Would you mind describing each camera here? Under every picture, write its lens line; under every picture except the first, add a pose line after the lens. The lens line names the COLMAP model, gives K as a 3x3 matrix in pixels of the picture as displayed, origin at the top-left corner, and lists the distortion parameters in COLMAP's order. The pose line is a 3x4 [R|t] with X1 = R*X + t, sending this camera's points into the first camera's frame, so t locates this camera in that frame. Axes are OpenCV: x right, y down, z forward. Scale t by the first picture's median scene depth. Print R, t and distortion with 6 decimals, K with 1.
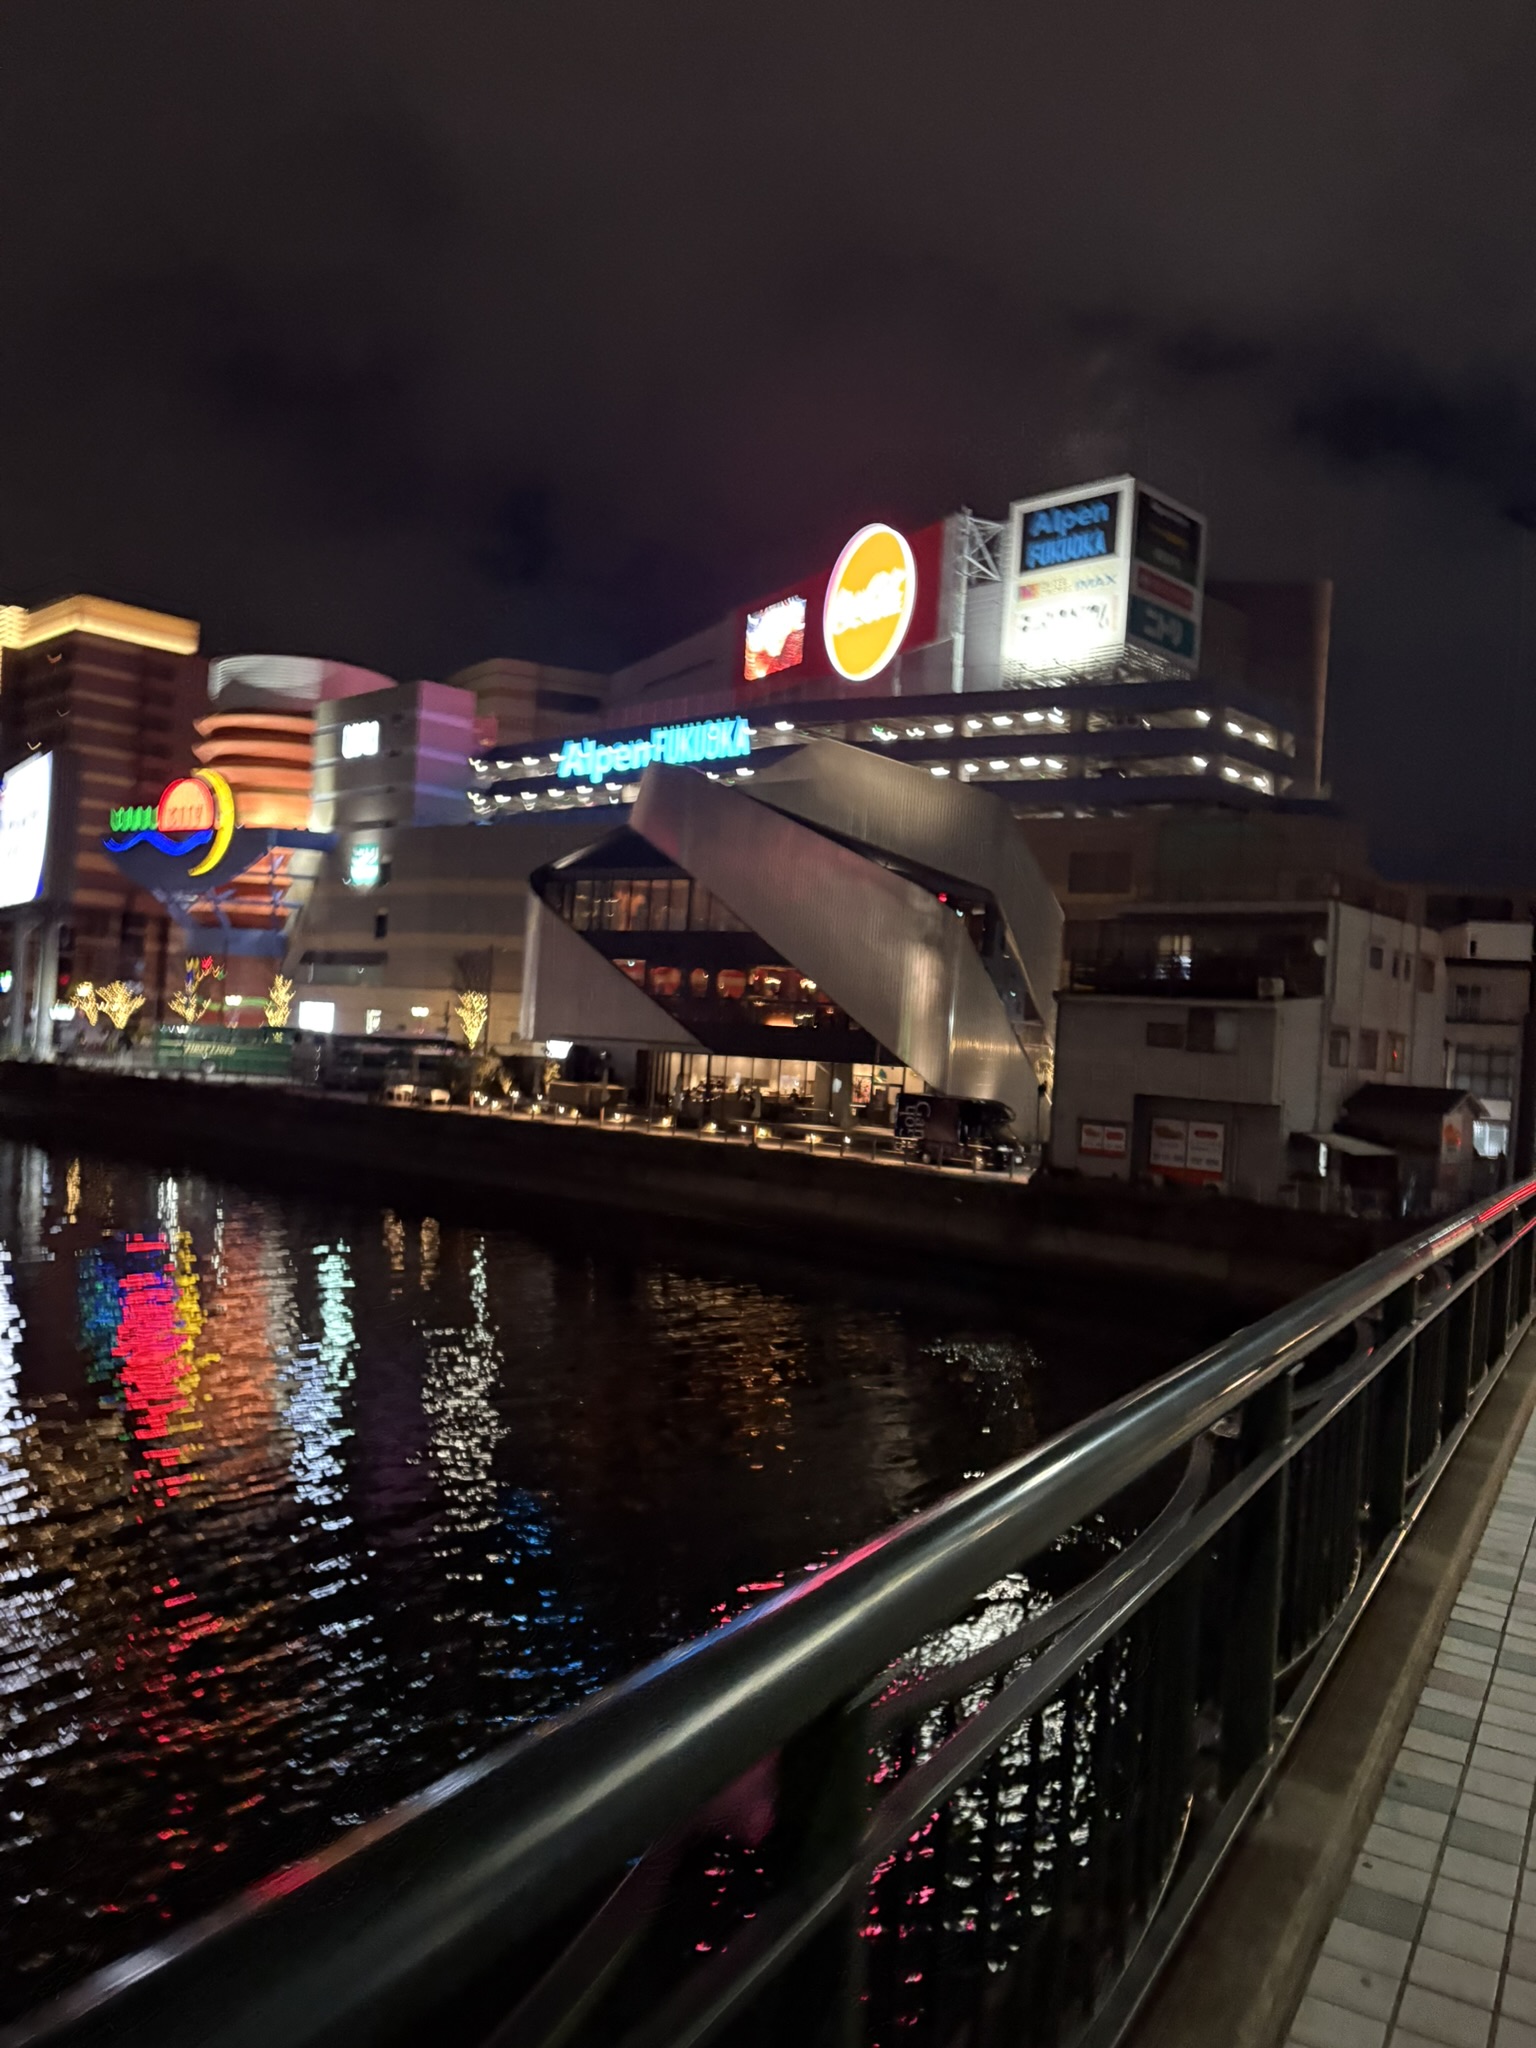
lens RADIAL K [[1535.6, 0, 768.0], [0, 1535.6, 1024.0], [0, 0, 1]] dist [0.055708, -0.059700]
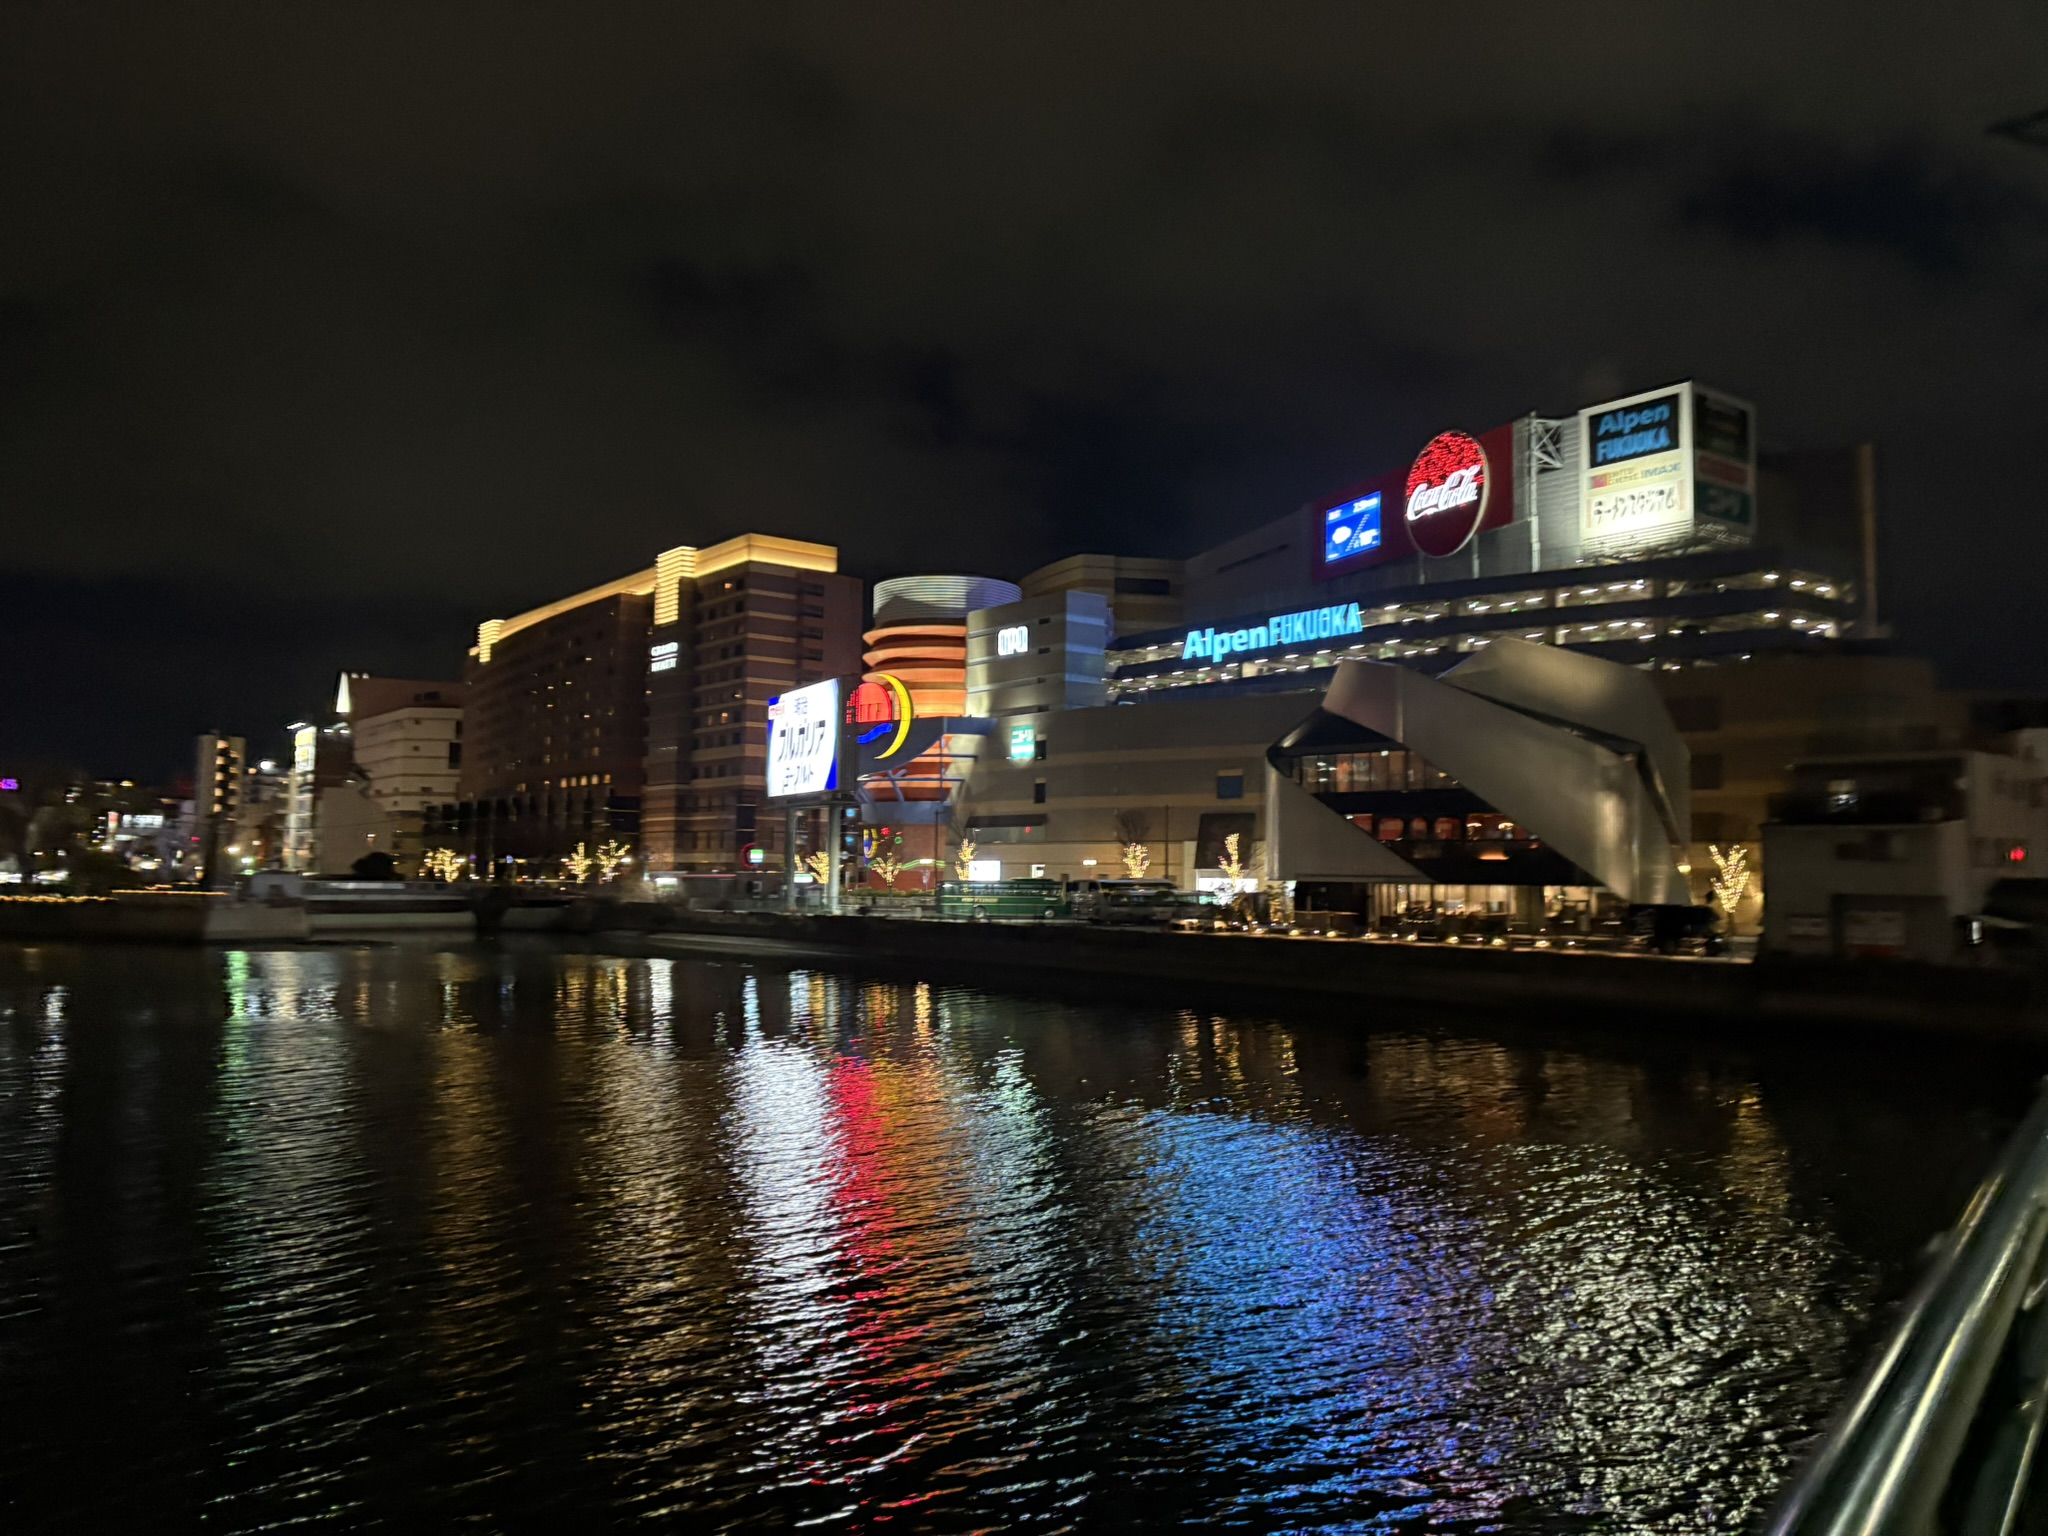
lens RADIAL K [[1535.6, 0, 1024.0], [0, 1535.6, 768.0], [0, 0, 1]] dist [0.055708, -0.059700]
pose [[0.989997, -0.060405, -0.127501, -0.134295], [0.052396, 0.996492, -0.065263, -0.006861], [0.130995, 0.057930, 0.989689, -0.225719]]
